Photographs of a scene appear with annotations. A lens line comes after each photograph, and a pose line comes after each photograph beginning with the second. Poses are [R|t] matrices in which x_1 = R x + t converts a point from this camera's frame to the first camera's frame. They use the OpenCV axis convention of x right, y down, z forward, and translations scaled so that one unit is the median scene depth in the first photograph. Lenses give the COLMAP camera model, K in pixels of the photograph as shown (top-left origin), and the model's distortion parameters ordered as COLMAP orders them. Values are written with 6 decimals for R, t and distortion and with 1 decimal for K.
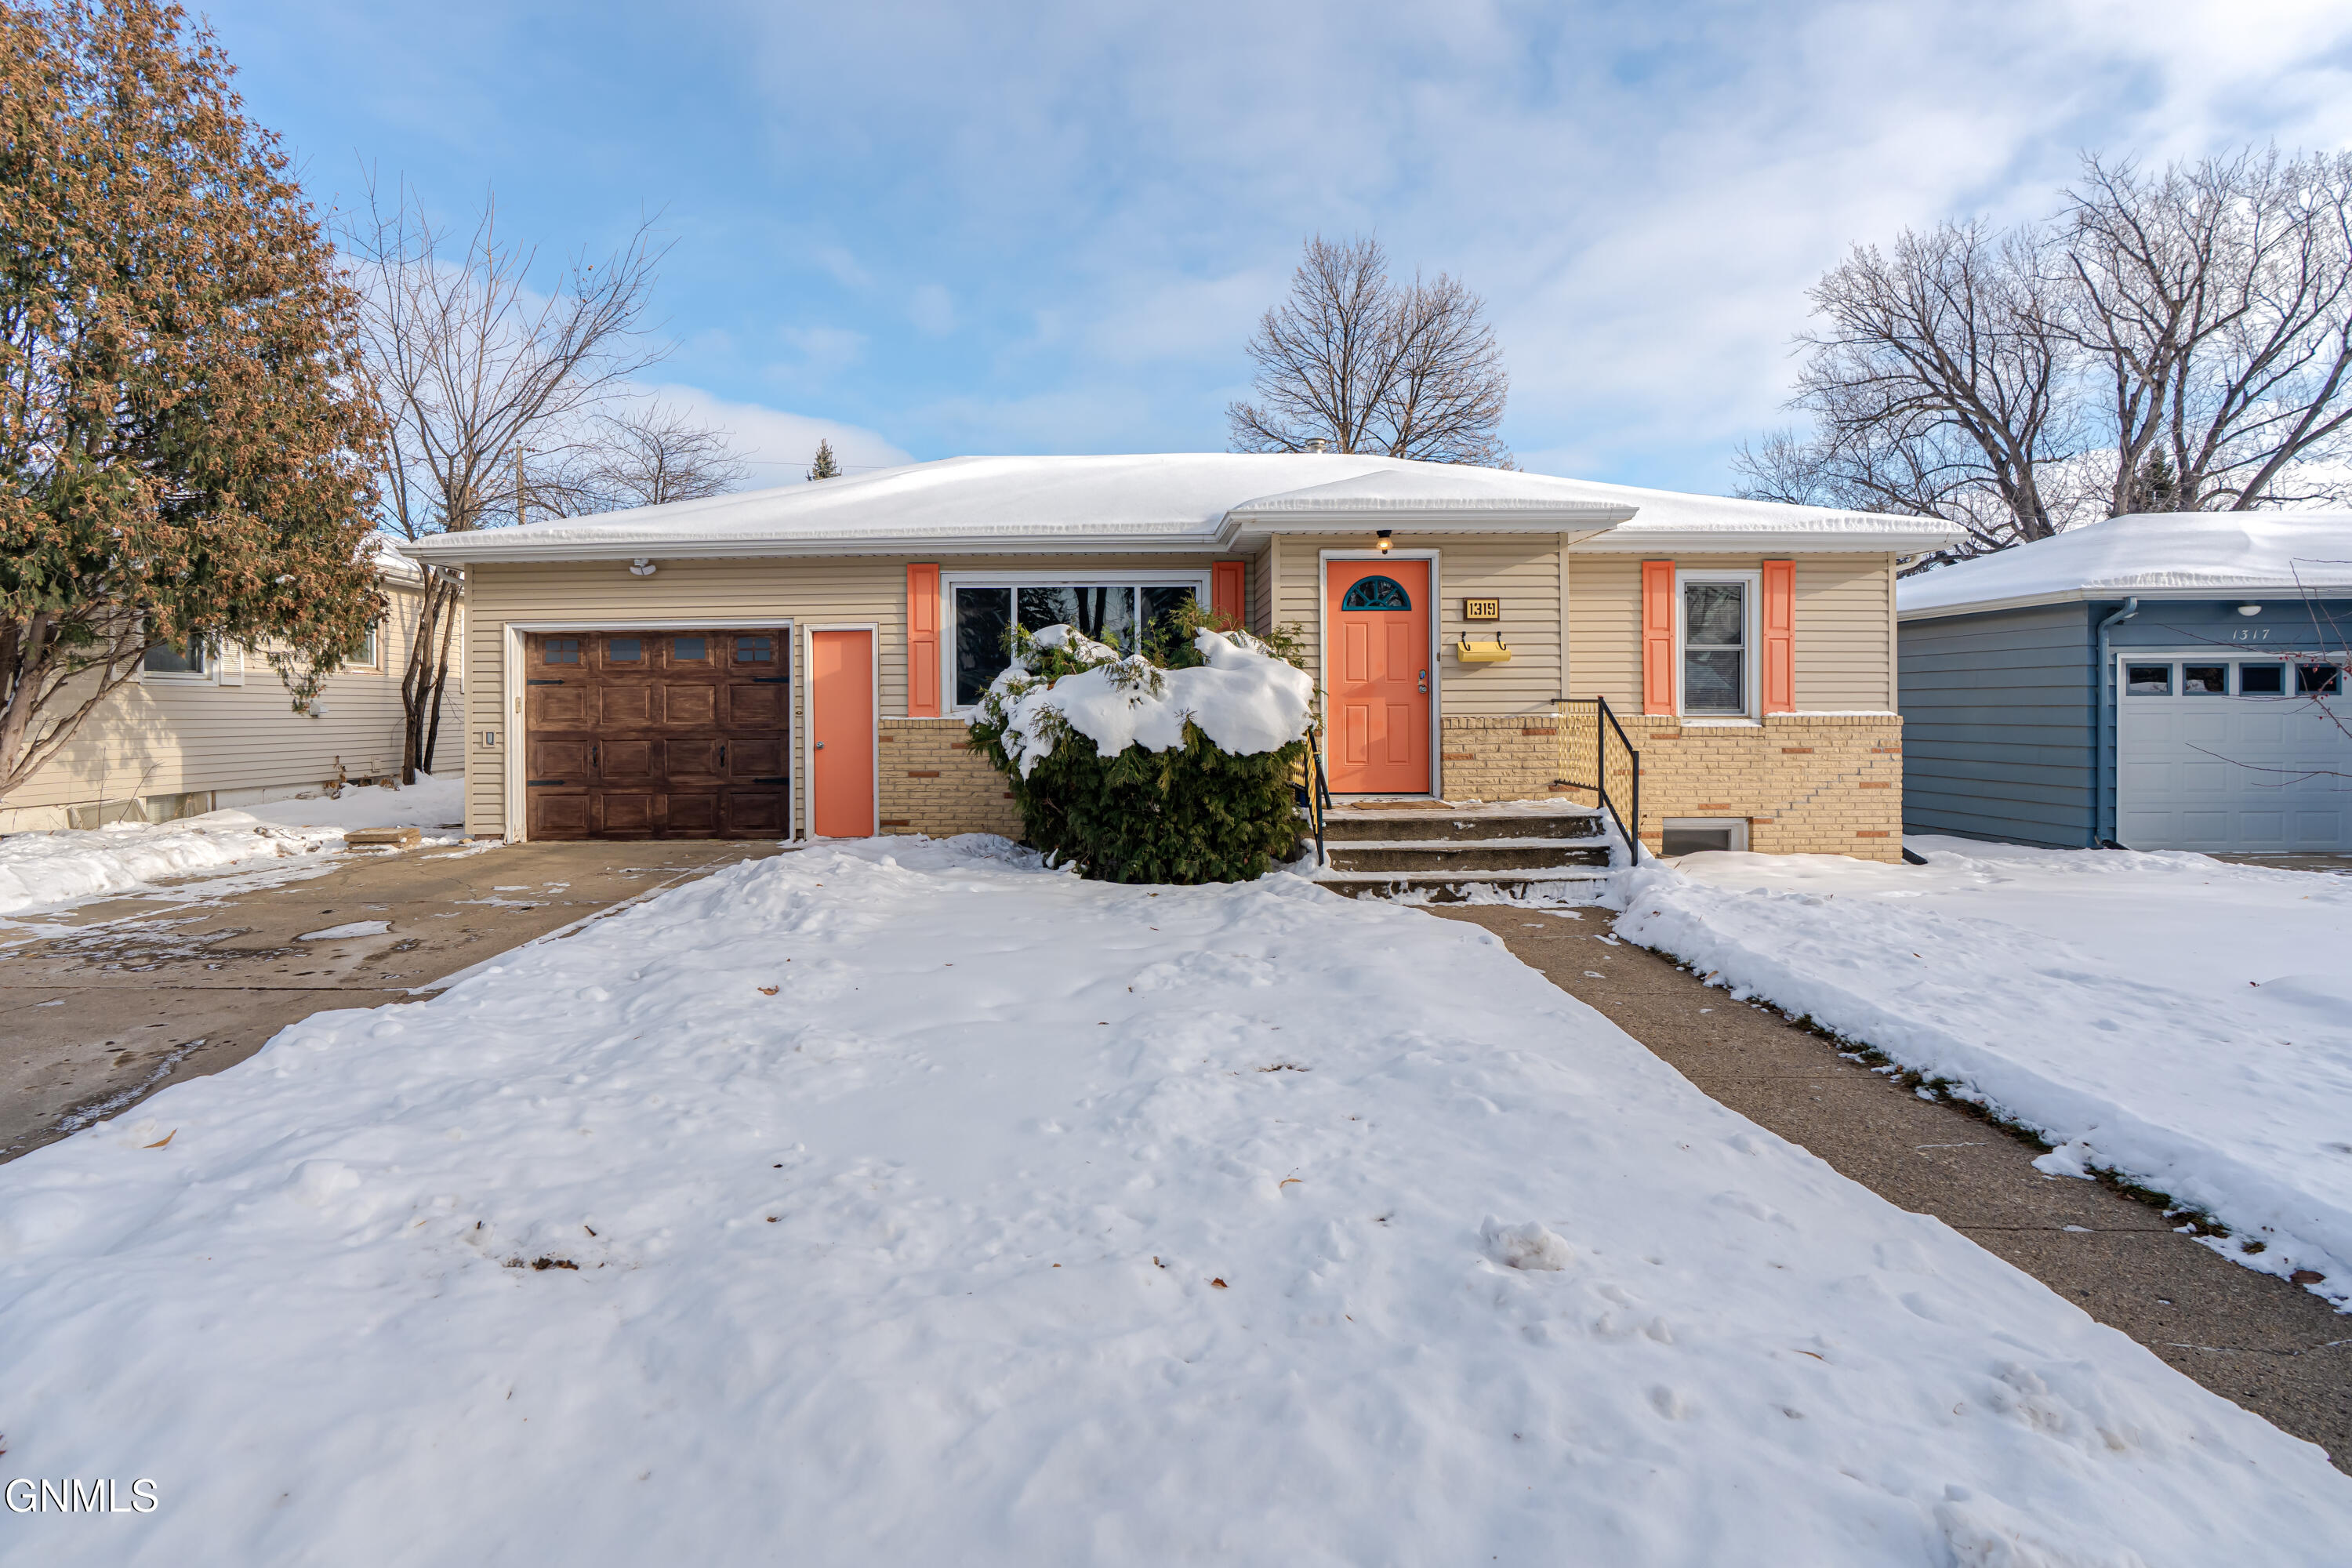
lens RADIAL K [[1167.4, 0, 1094.6], [0, 1167.4, 724.6], [0, 0, 1]] dist [-0.007347, 0.000931]
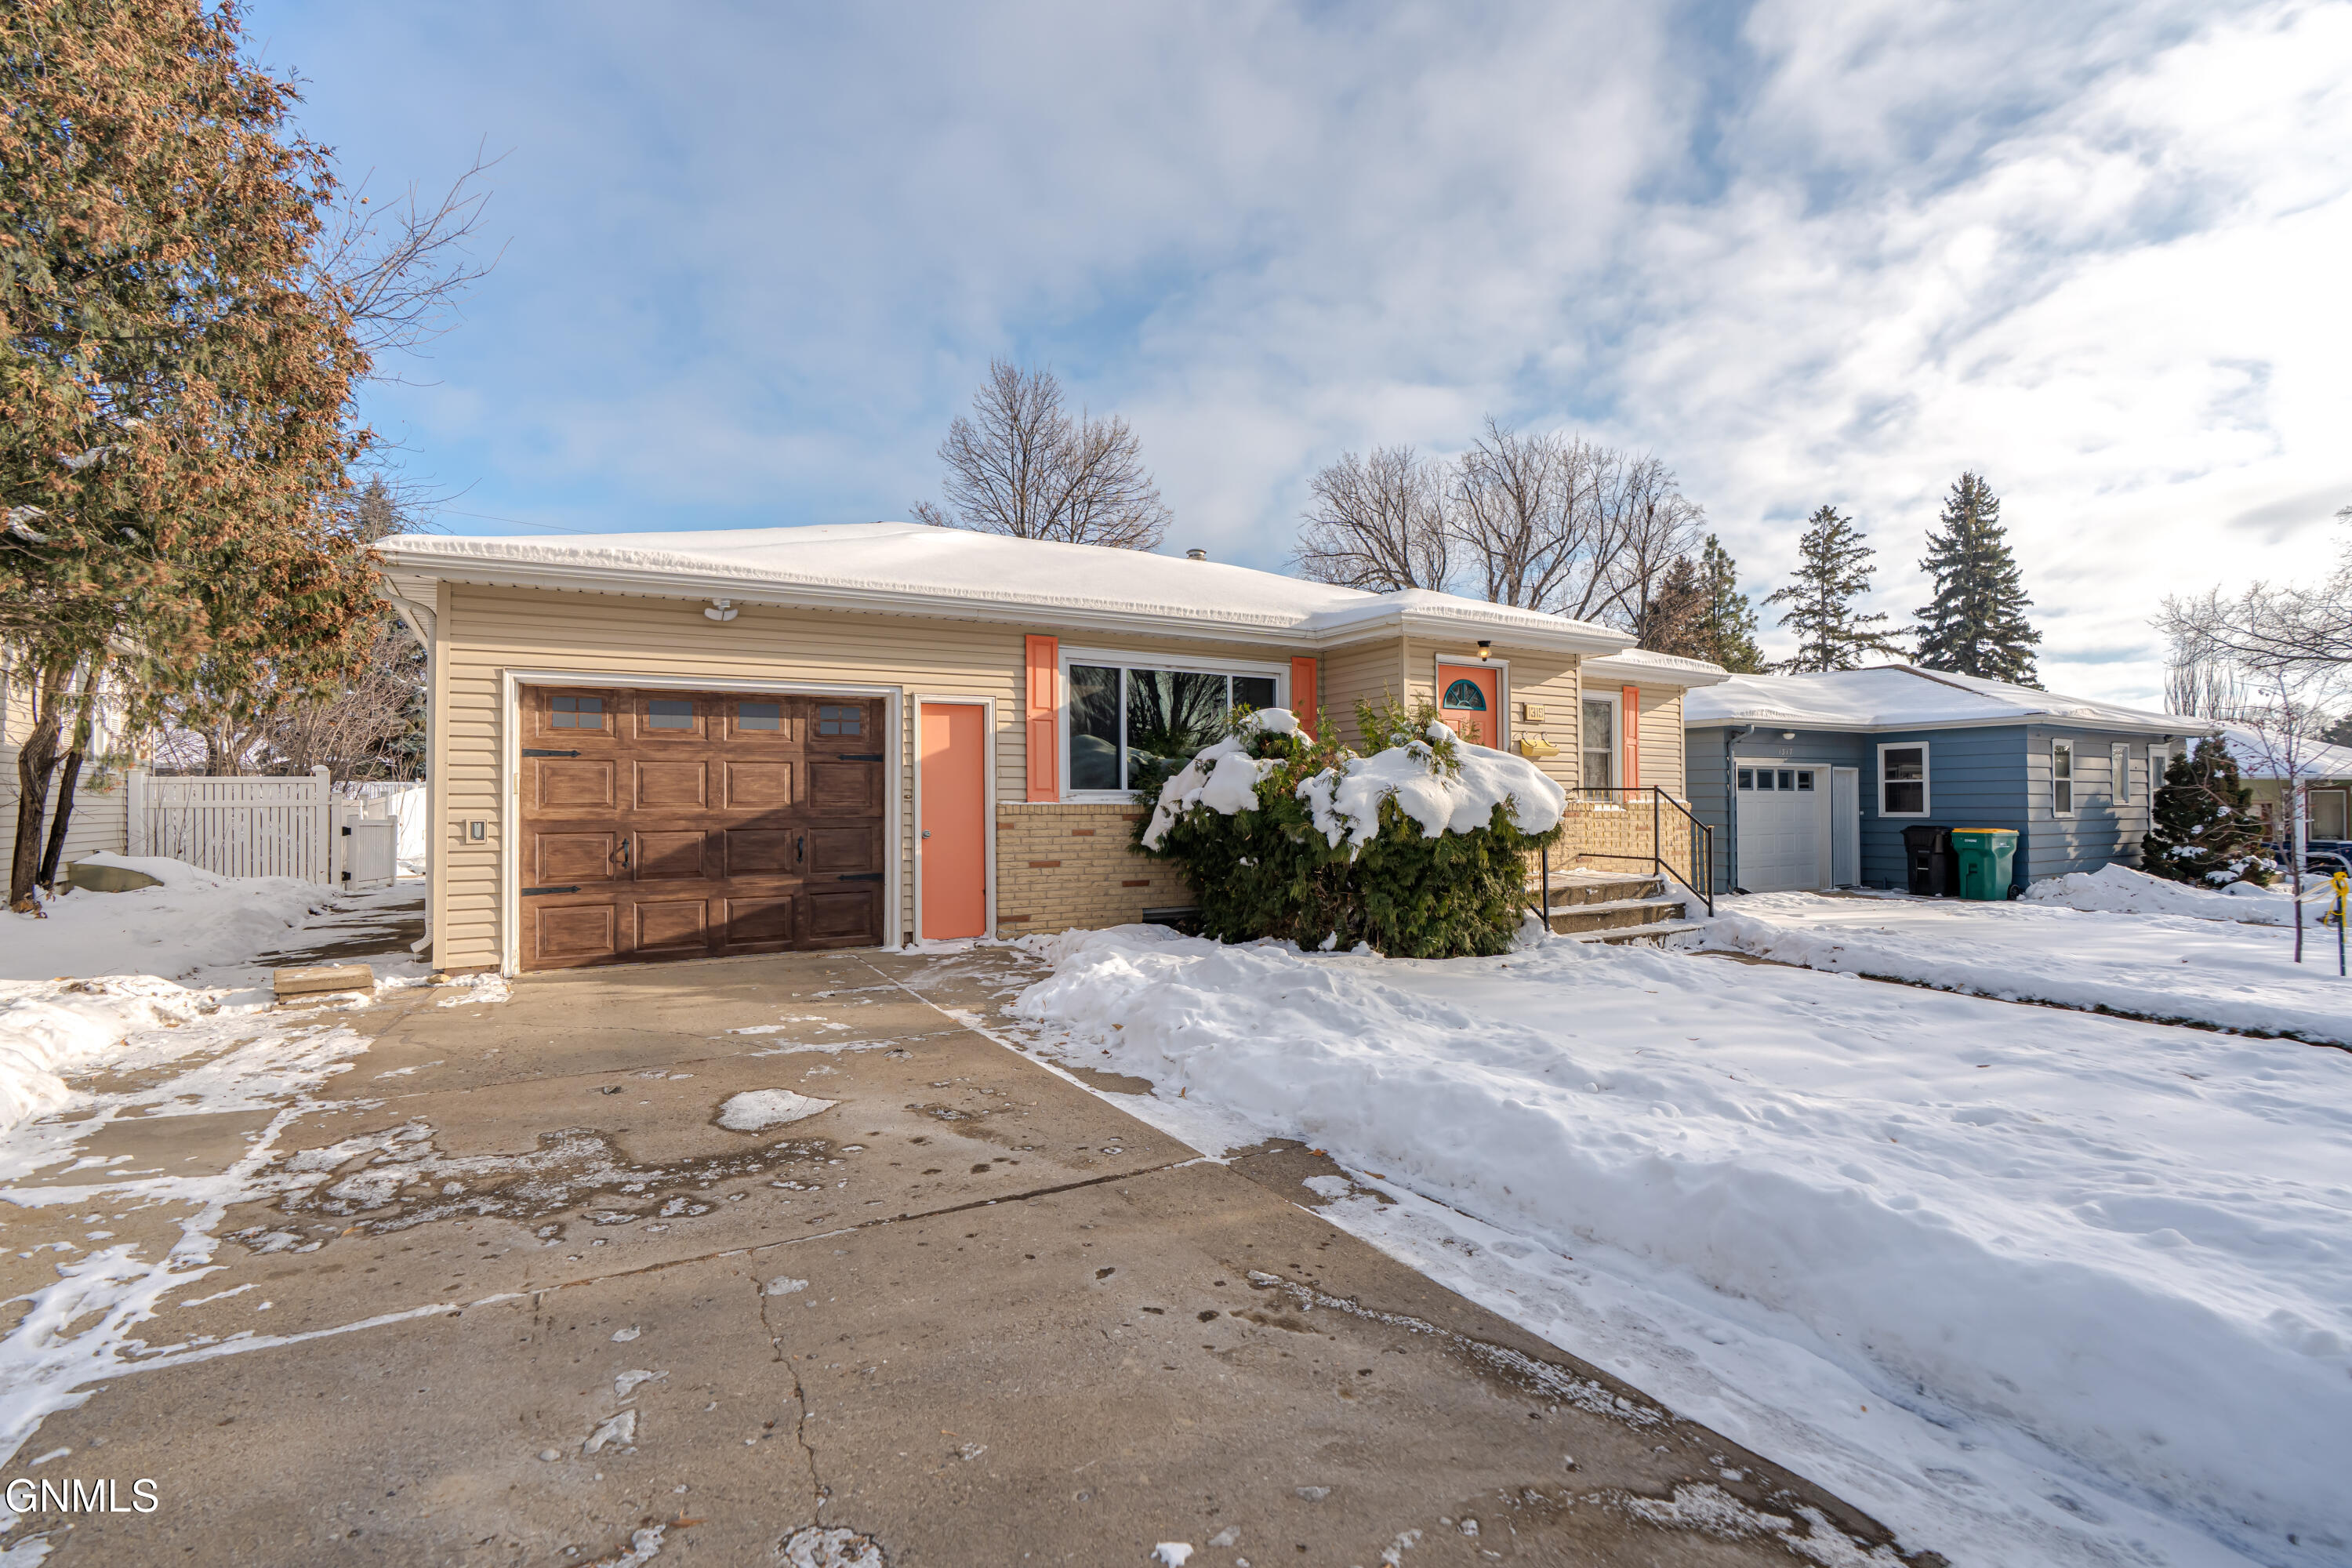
lens RADIAL K [[1079.2, 0, 1174.0], [0, 1079.2, 791.9], [0, 0, 1]] dist [-0.002369, -0.000063]
pose [[0.852494, 0.007290, 0.522686, -0.503370], [0.005409, 0.999726, -0.022766, 0.005531], [-0.522709, 0.022235, 0.852221, 0.221025]]
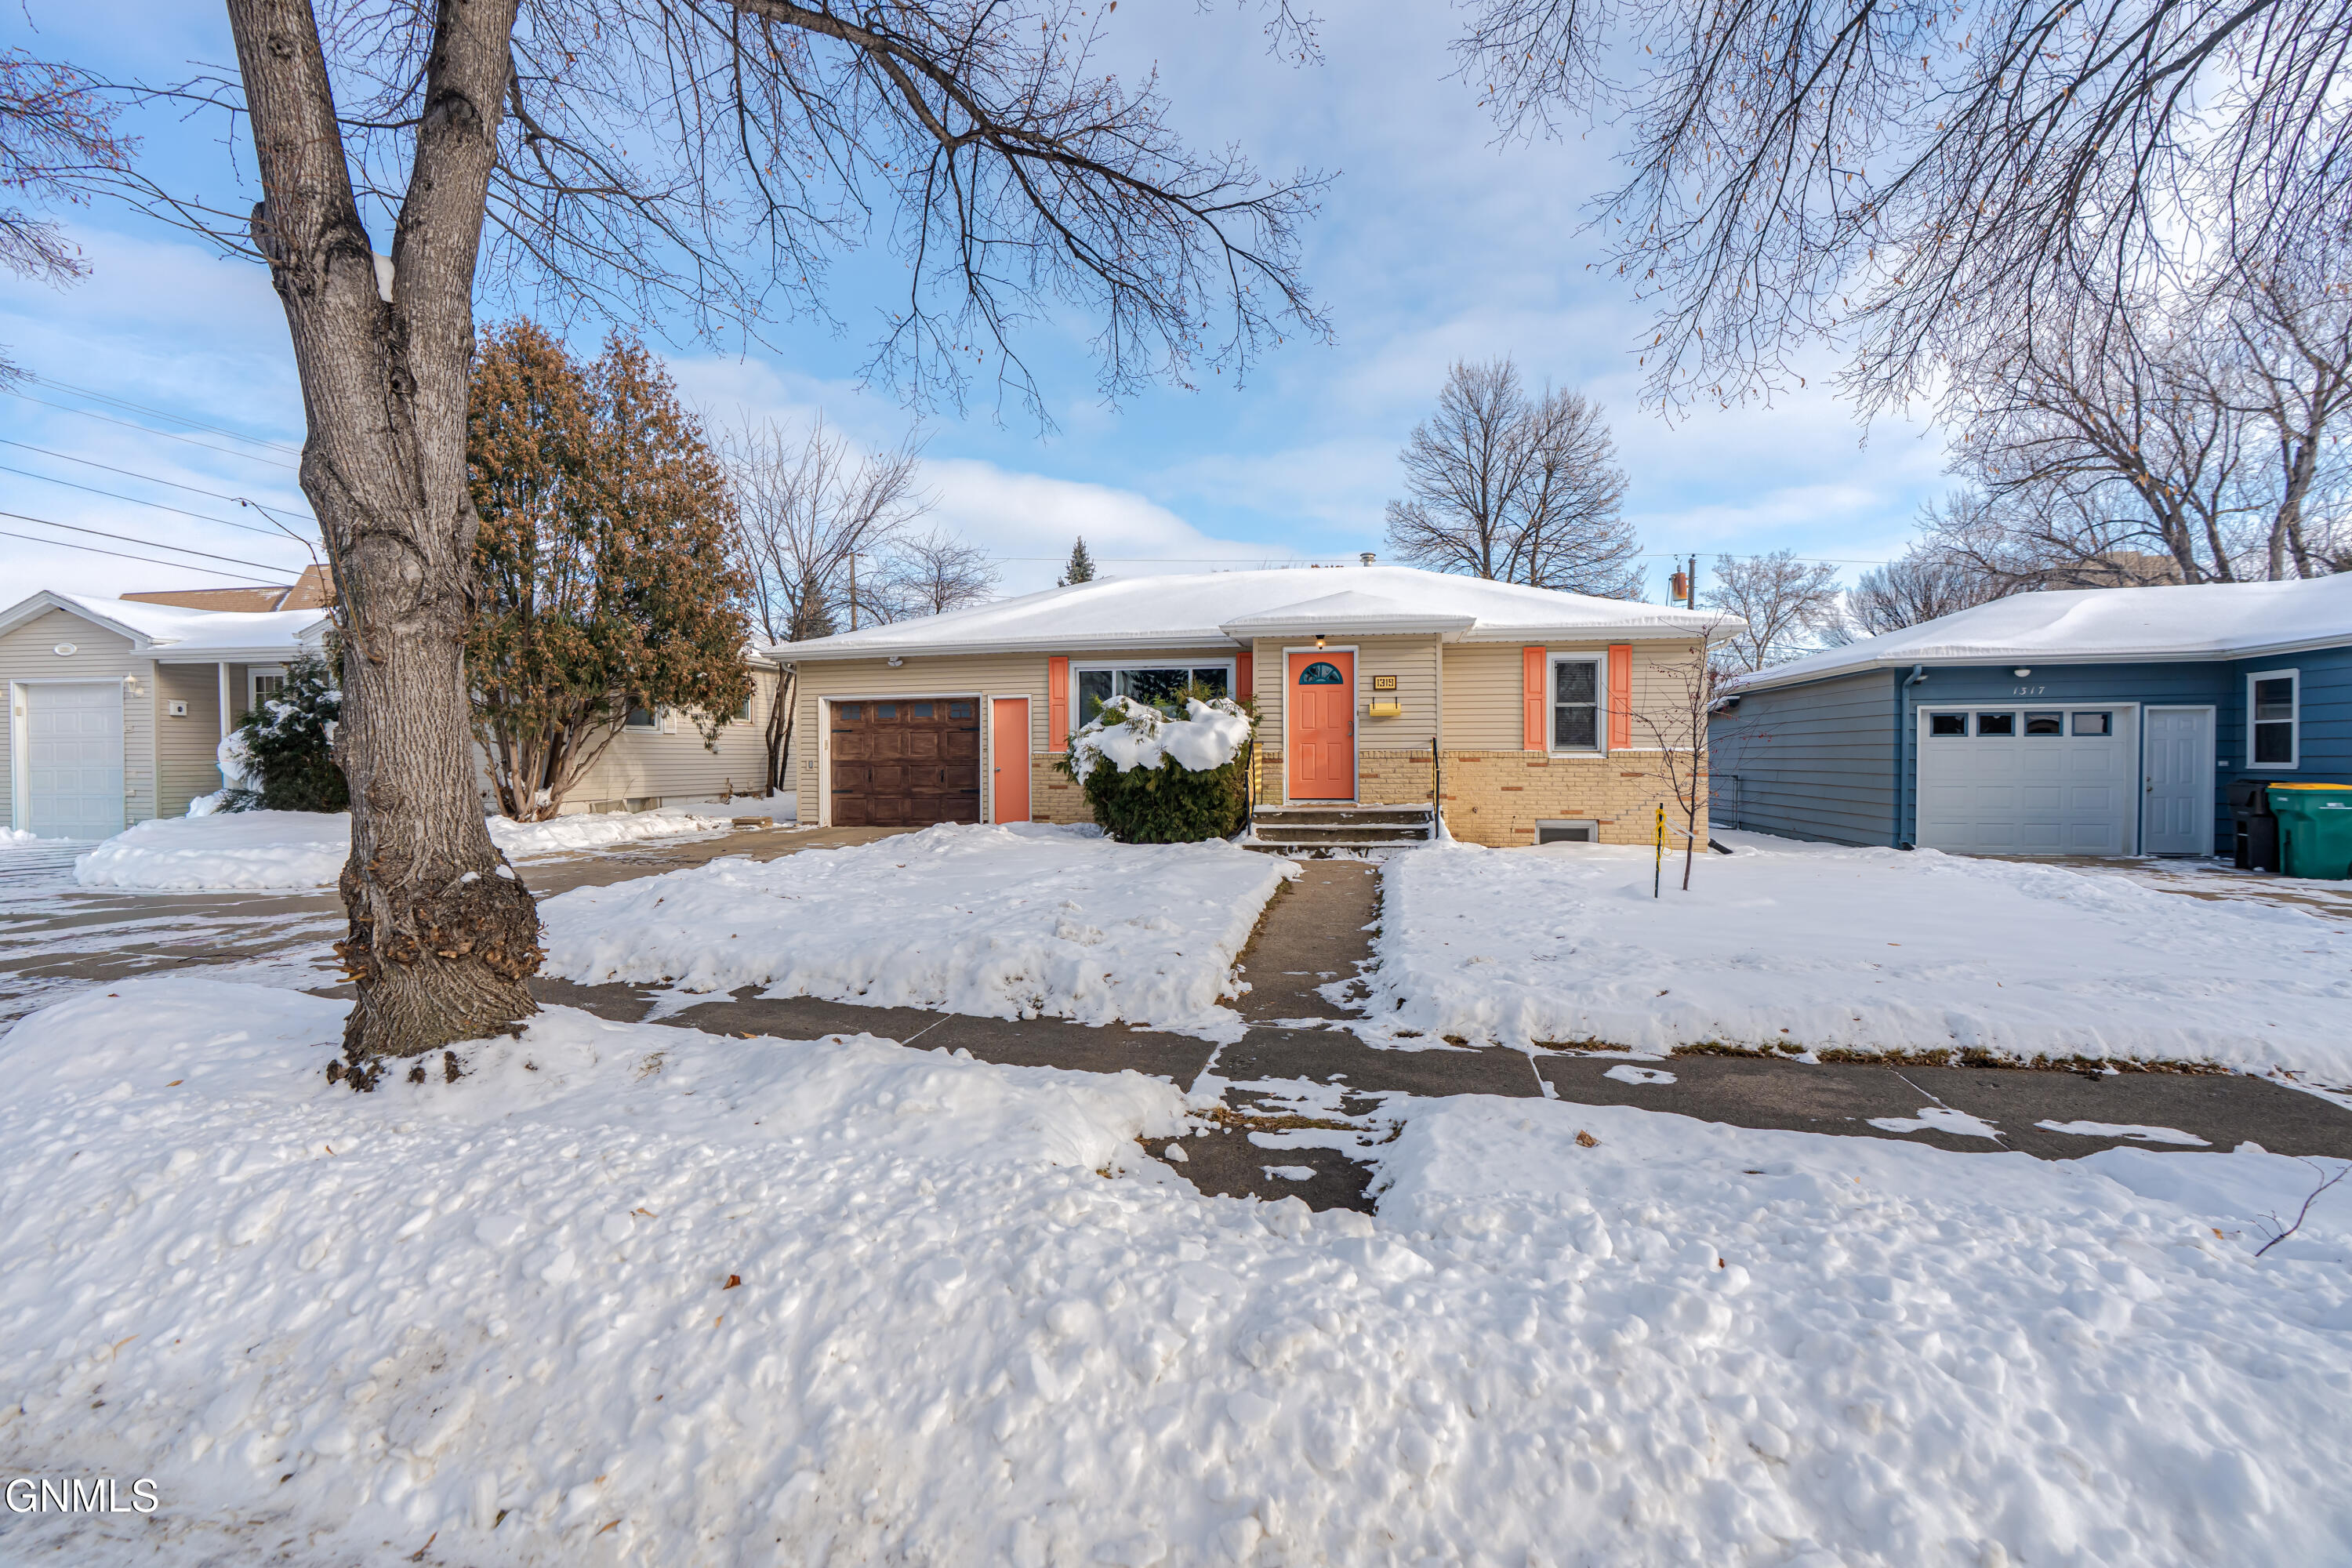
lens RADIAL K [[1084.7, 0, 1172.3], [0, 1084.7, 777.0], [0, 0, 1]] dist [-0.005692, 0.001033]
pose [[0.982708, 0.004251, -0.185114, 0.285886], [-0.002801, 0.999963, 0.008094, 0.015756], [0.185141, -0.007436, 0.982684, -0.445079]]
